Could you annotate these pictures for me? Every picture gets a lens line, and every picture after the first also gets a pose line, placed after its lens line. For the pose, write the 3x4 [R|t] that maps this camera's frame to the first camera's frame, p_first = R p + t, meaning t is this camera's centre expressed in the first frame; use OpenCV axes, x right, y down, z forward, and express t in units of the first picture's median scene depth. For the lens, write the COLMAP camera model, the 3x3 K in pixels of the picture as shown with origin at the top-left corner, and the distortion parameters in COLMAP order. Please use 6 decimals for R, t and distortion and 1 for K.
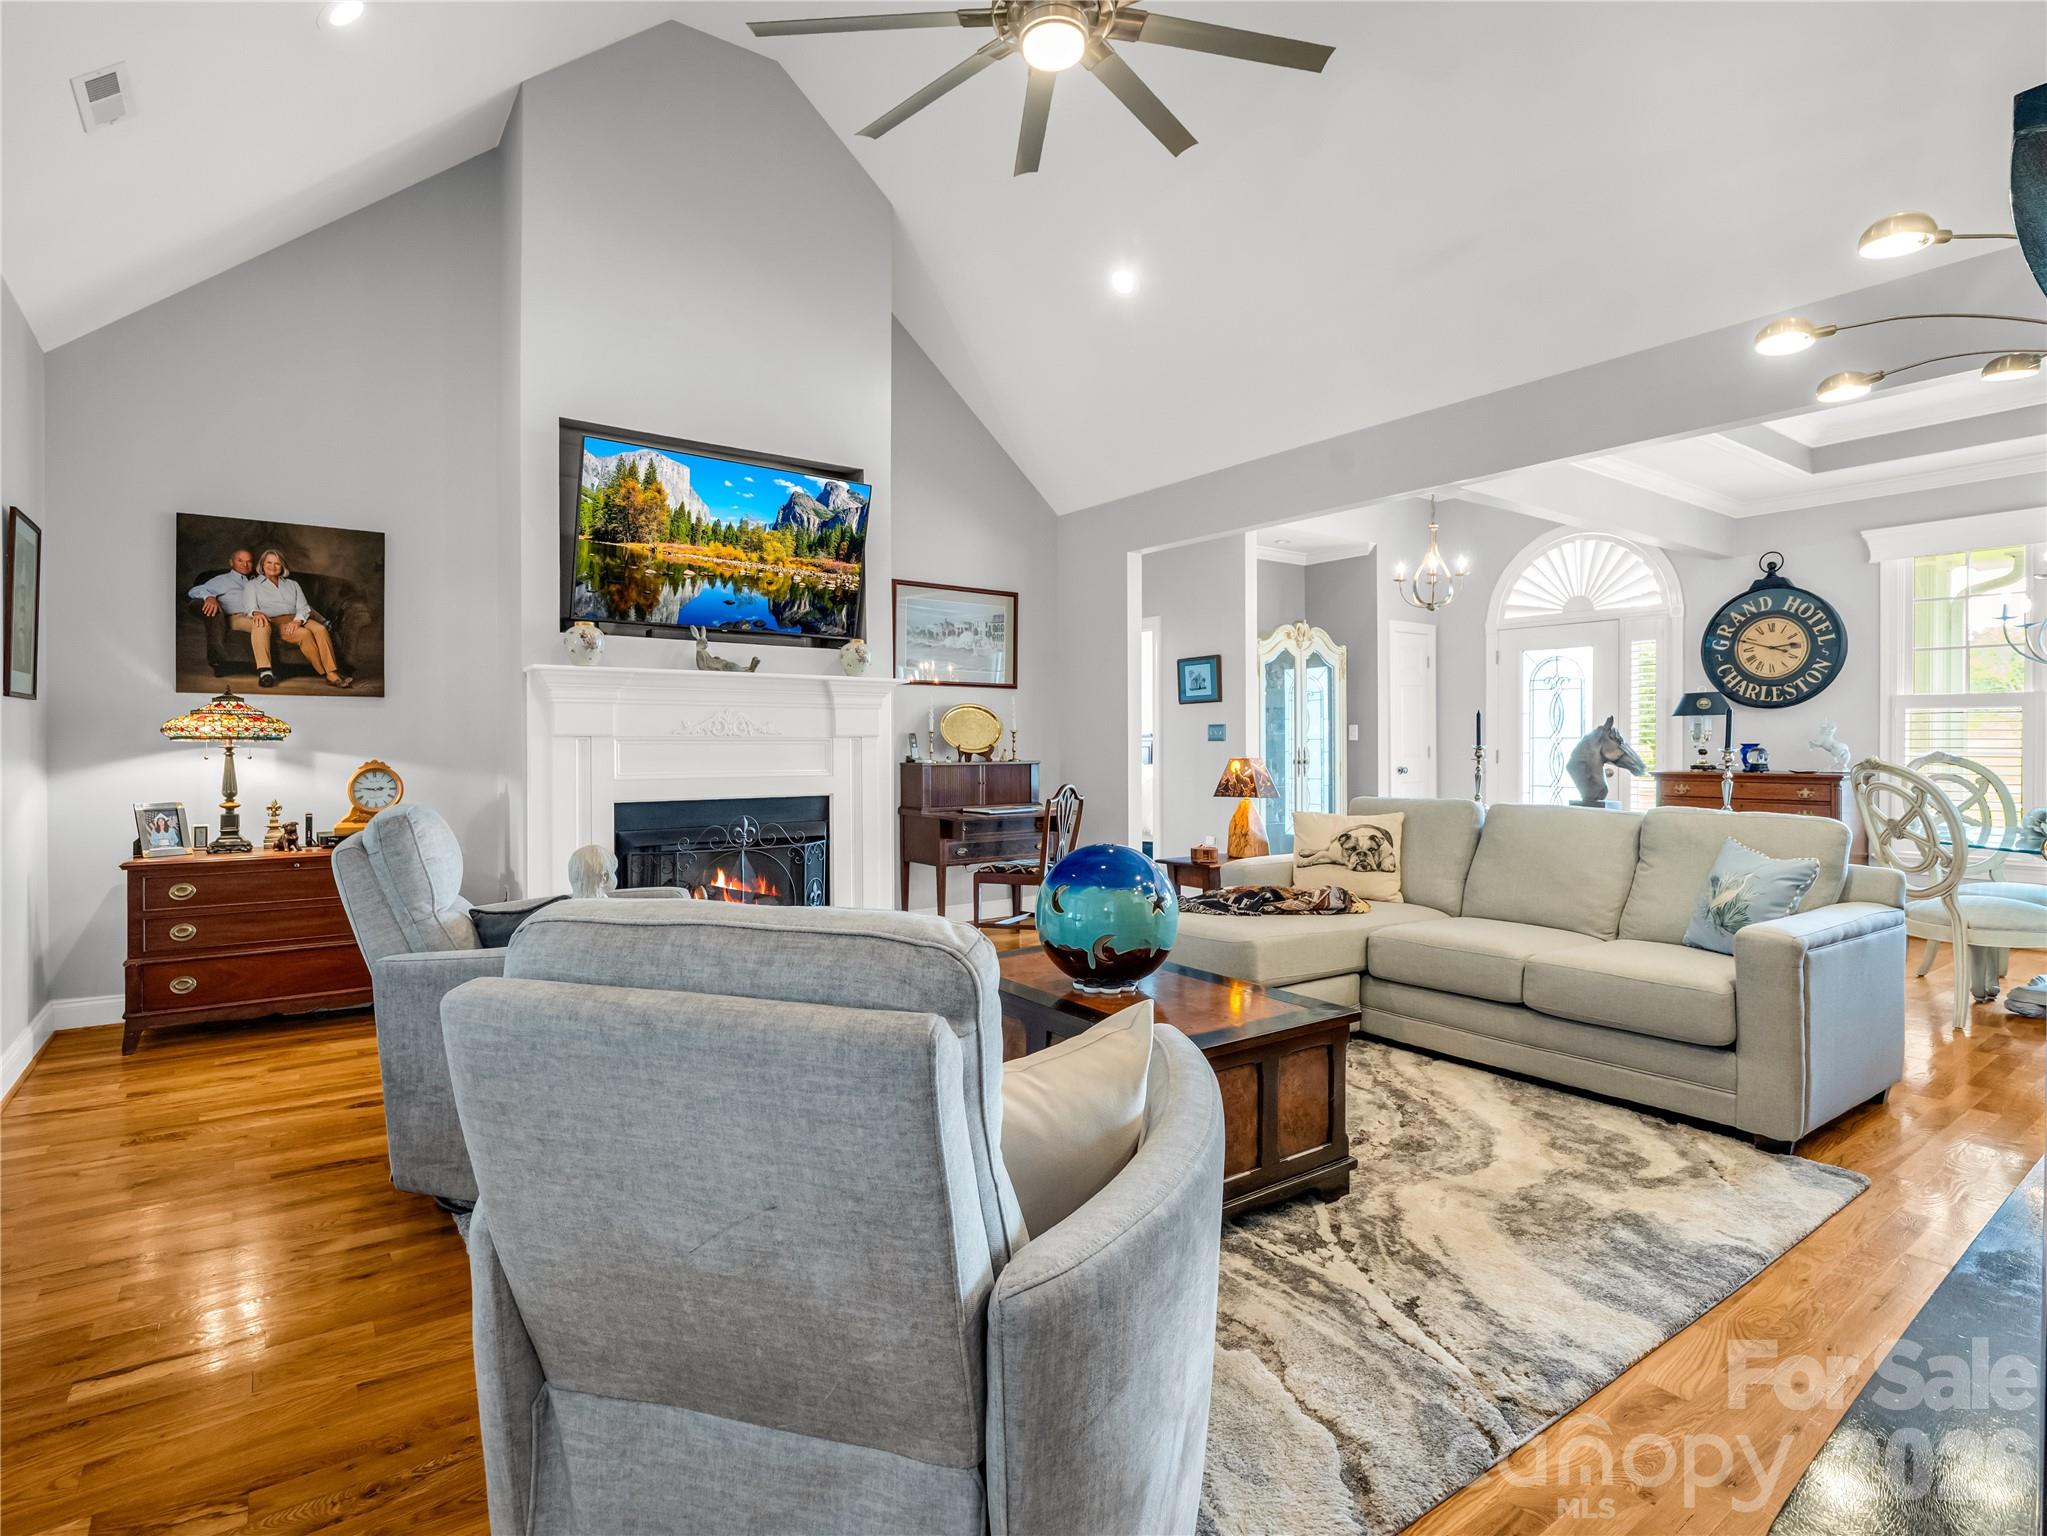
lens RADIAL K [[1007.1, 0, 1023.7], [0, 1007.1, 751.0], [0, 0, 1]] dist [-0.011523, -0.000977]
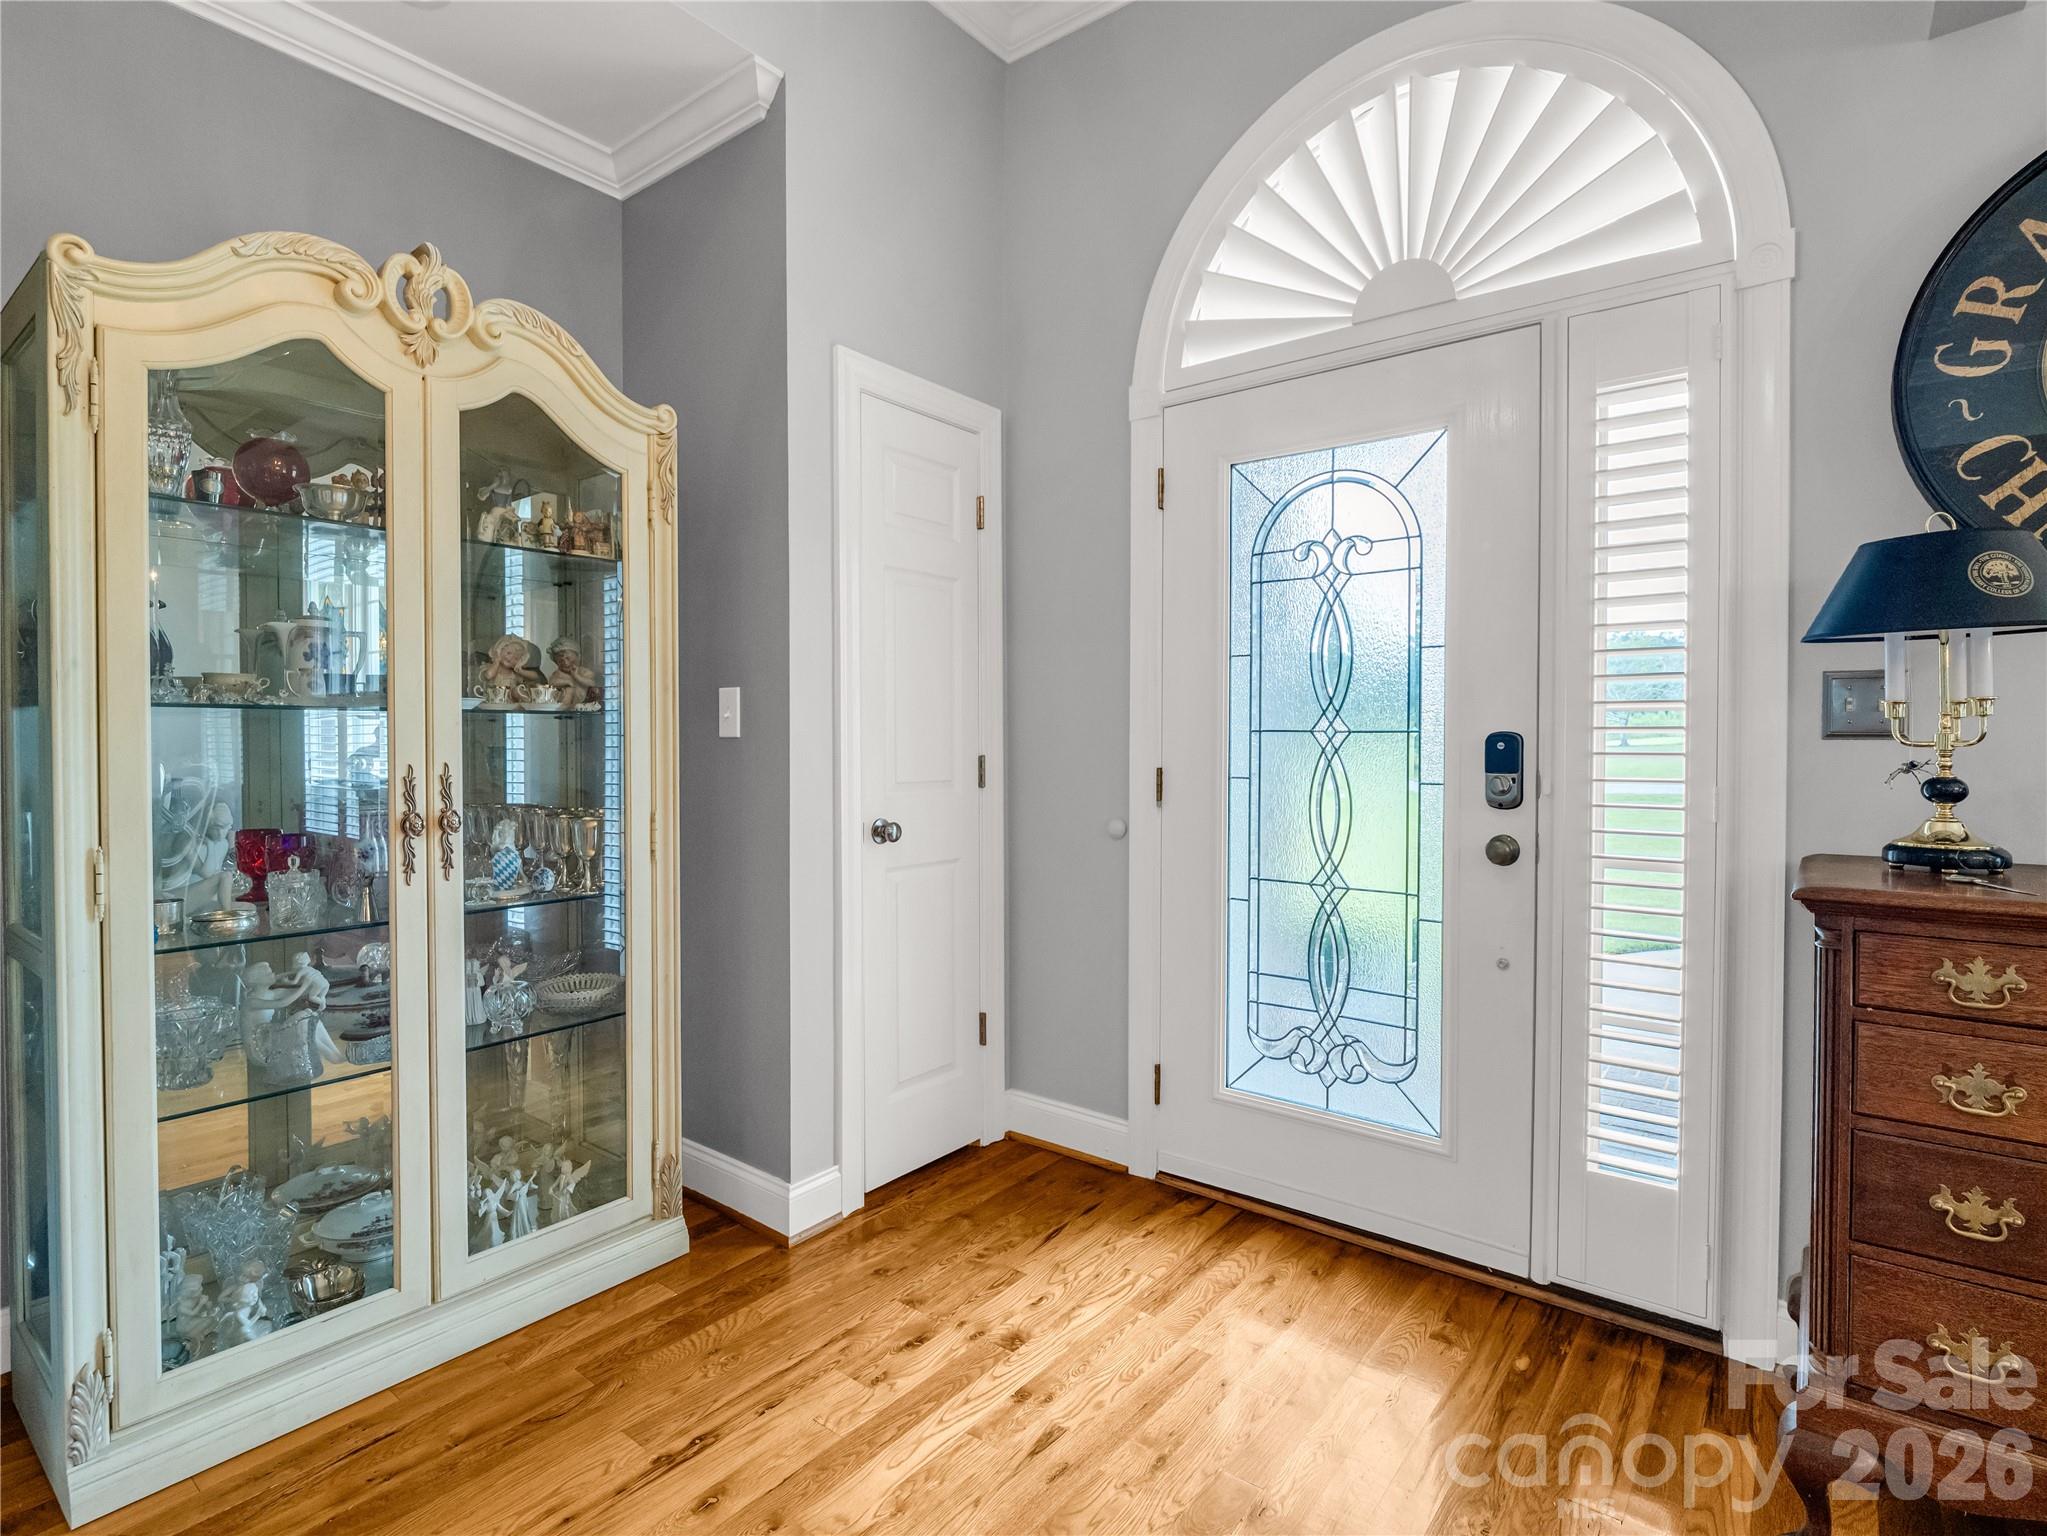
lens RADIAL K [[1007.1, 0, 1023.7], [0, 1007.1, 751.0], [0, 0, 1]] dist [-0.011523, -0.000977]
pose [[0.960119, 0.002146, 0.279584, 2.294475], [-0.001918, 0.999998, -0.001090, -0.042778], [-0.279586, 0.000510, 0.960120, 4.749654]]
